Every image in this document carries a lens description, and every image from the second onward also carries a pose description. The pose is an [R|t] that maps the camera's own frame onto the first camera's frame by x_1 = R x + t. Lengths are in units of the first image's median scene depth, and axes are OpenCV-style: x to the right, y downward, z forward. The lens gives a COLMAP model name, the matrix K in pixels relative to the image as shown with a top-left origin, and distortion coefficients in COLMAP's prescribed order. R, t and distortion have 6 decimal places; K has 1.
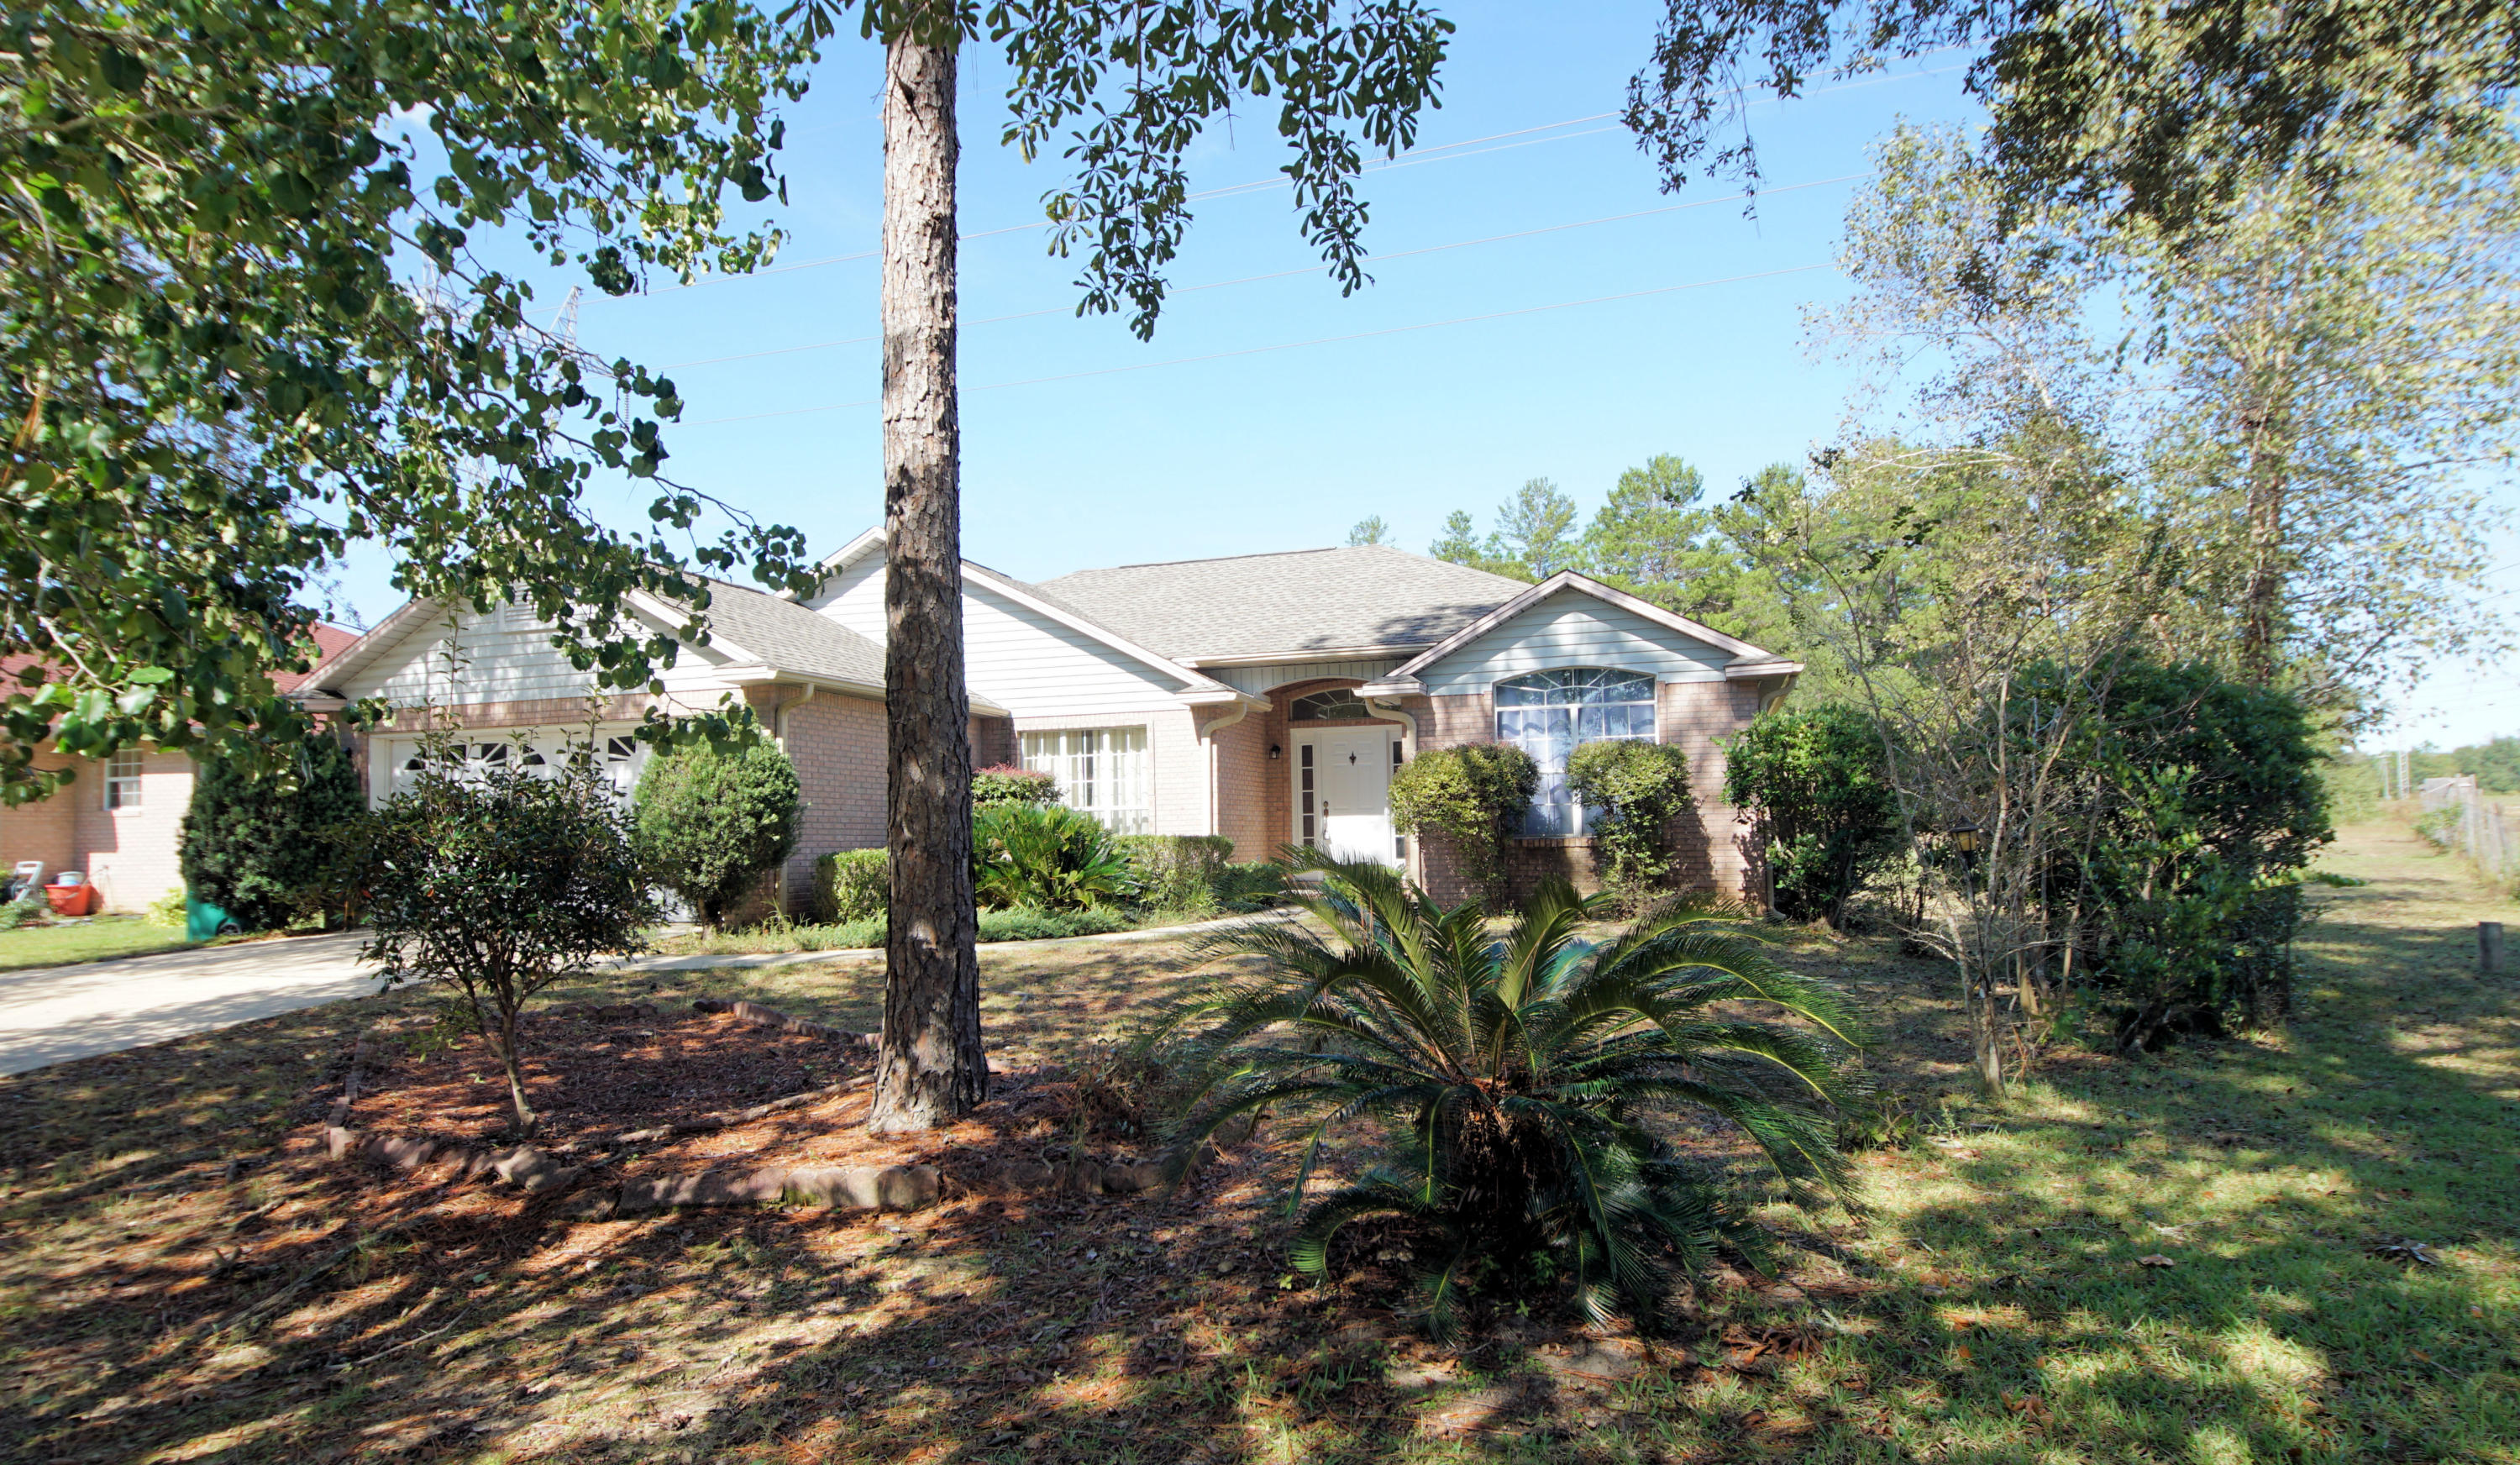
lens RADIAL K [[1379.5, 0, 1214.9], [0, 1379.5, 775.0], [0, 0, 1]] dist [0.019627, 0.000091]
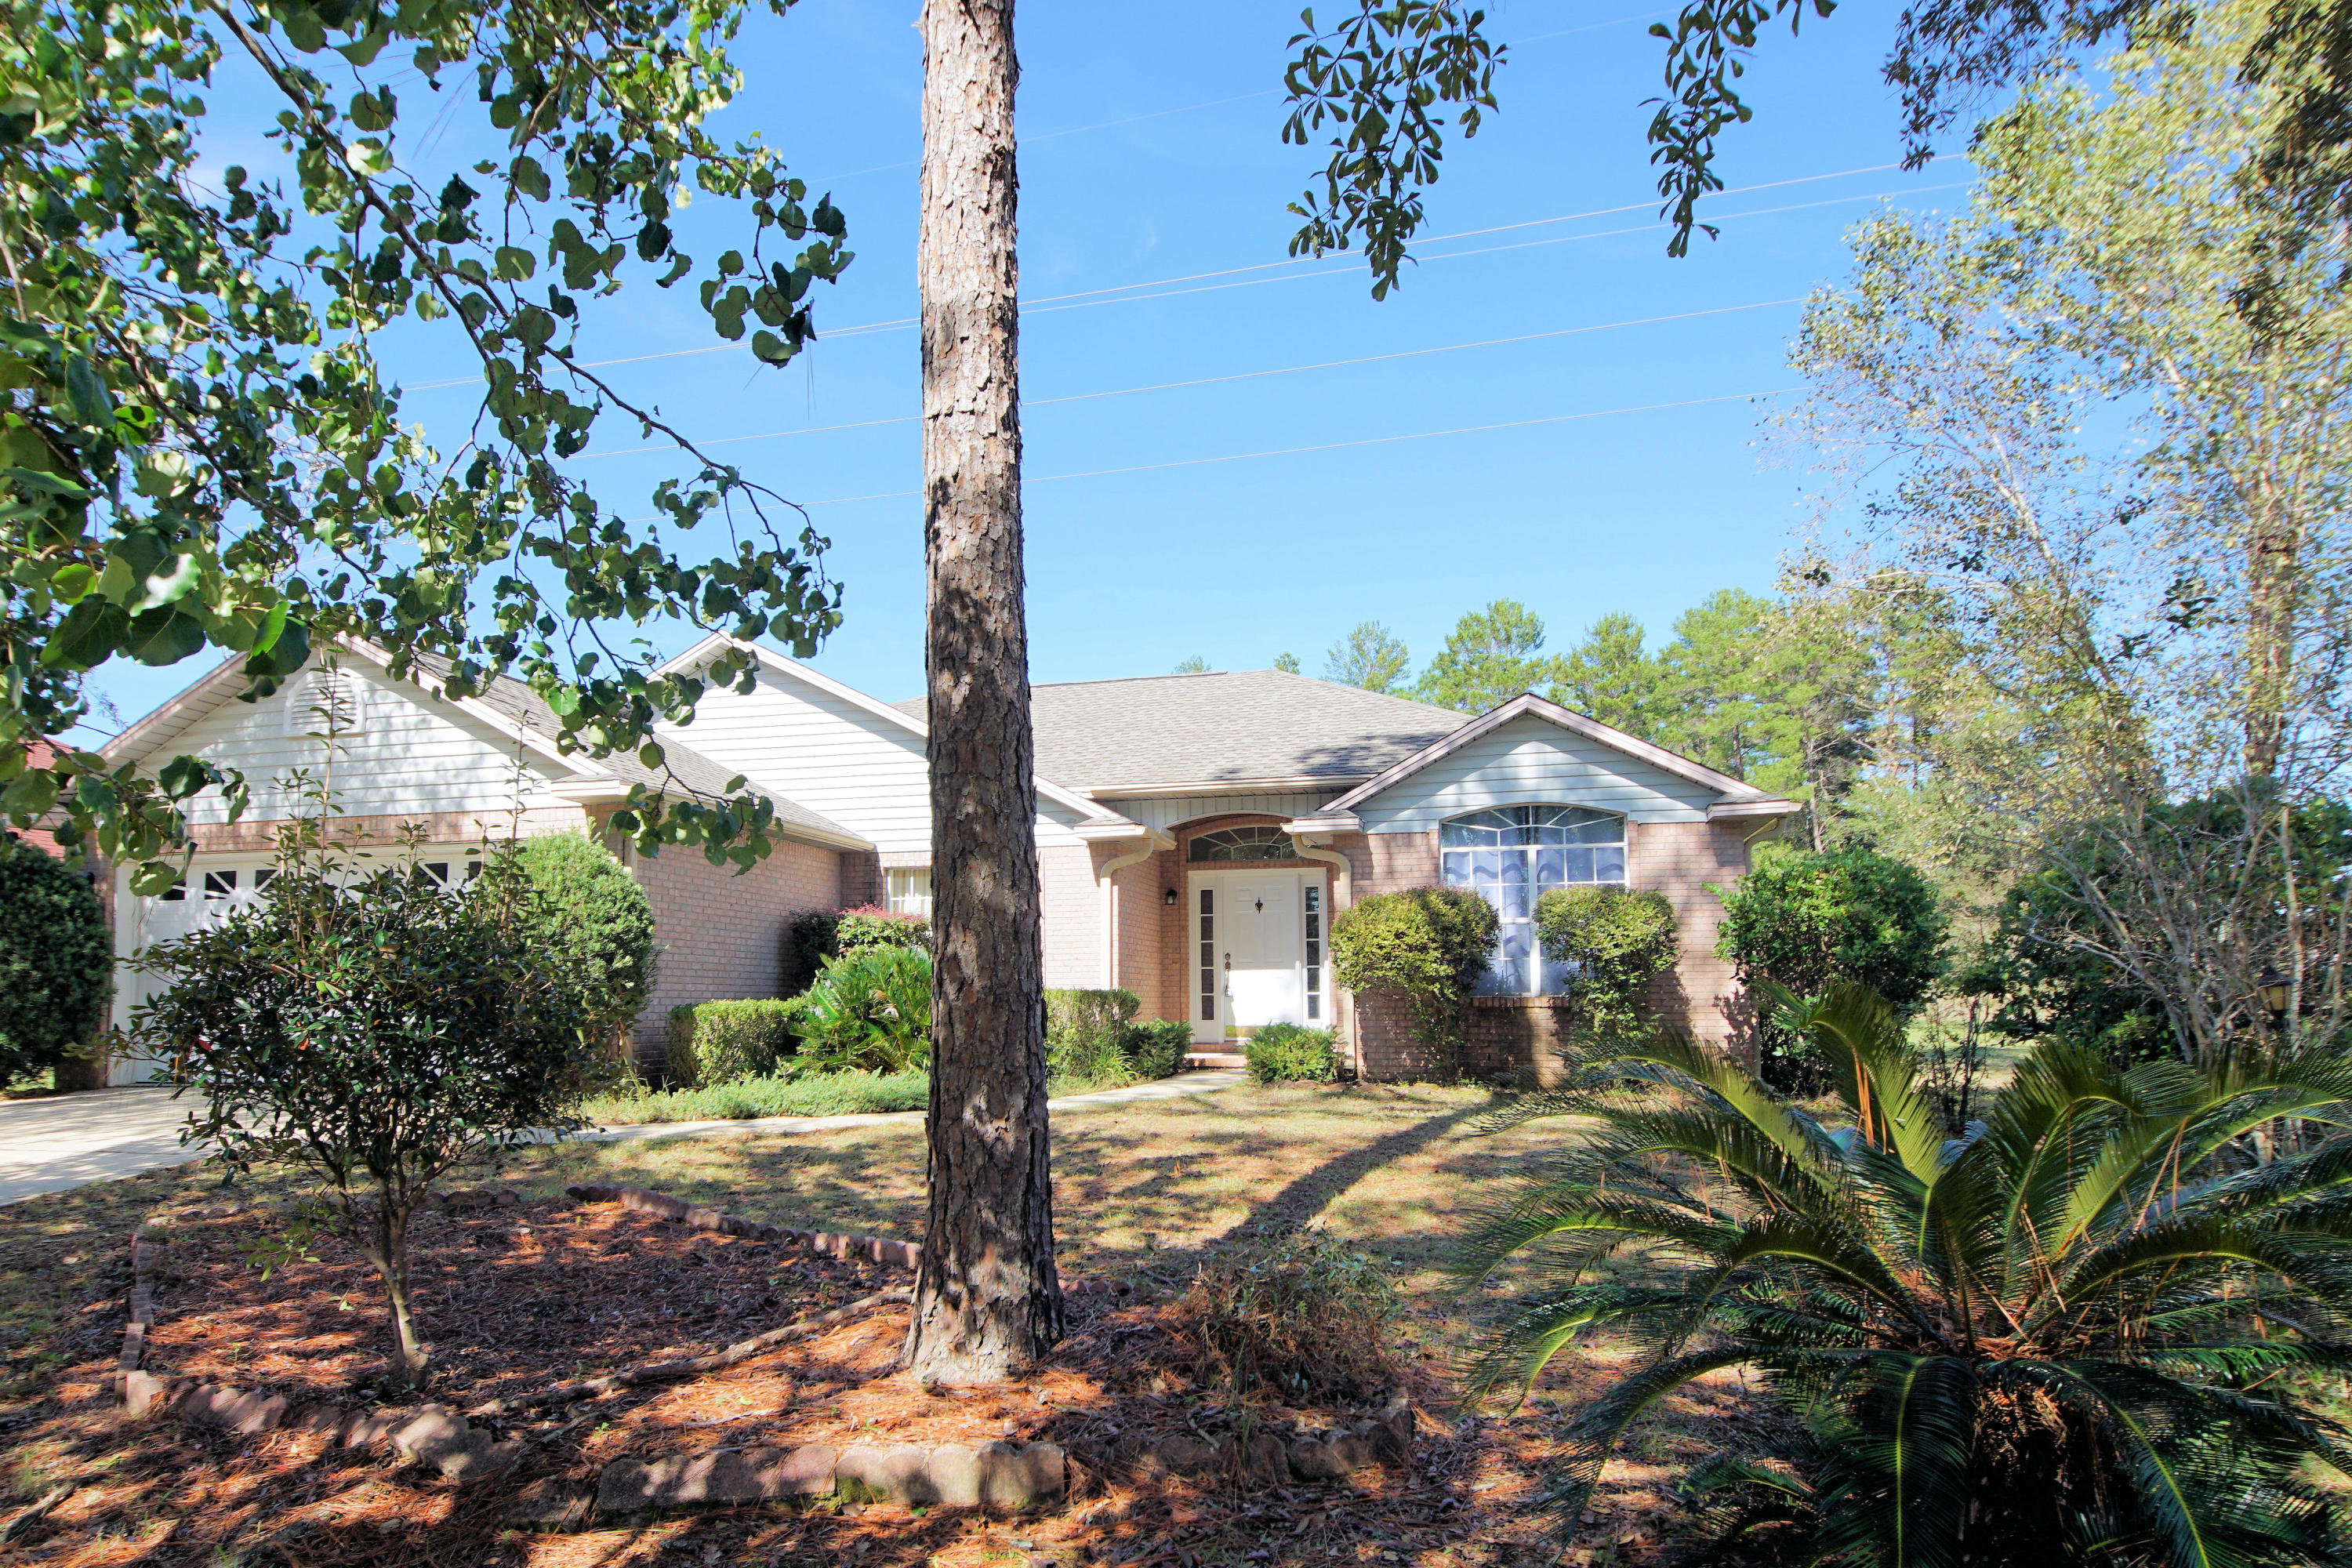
lens RADIAL K [[1456.5, 0, 1091.0], [0, 1456.5, 896.7], [0, 0, 1]] dist [0.015157, -0.004751]
pose [[0.998003, 0.015364, 0.061268, -0.083889], [-0.013860, 0.999594, -0.024884, 0.009177], [-0.061625, 0.023986, 0.997811, 0.092796]]
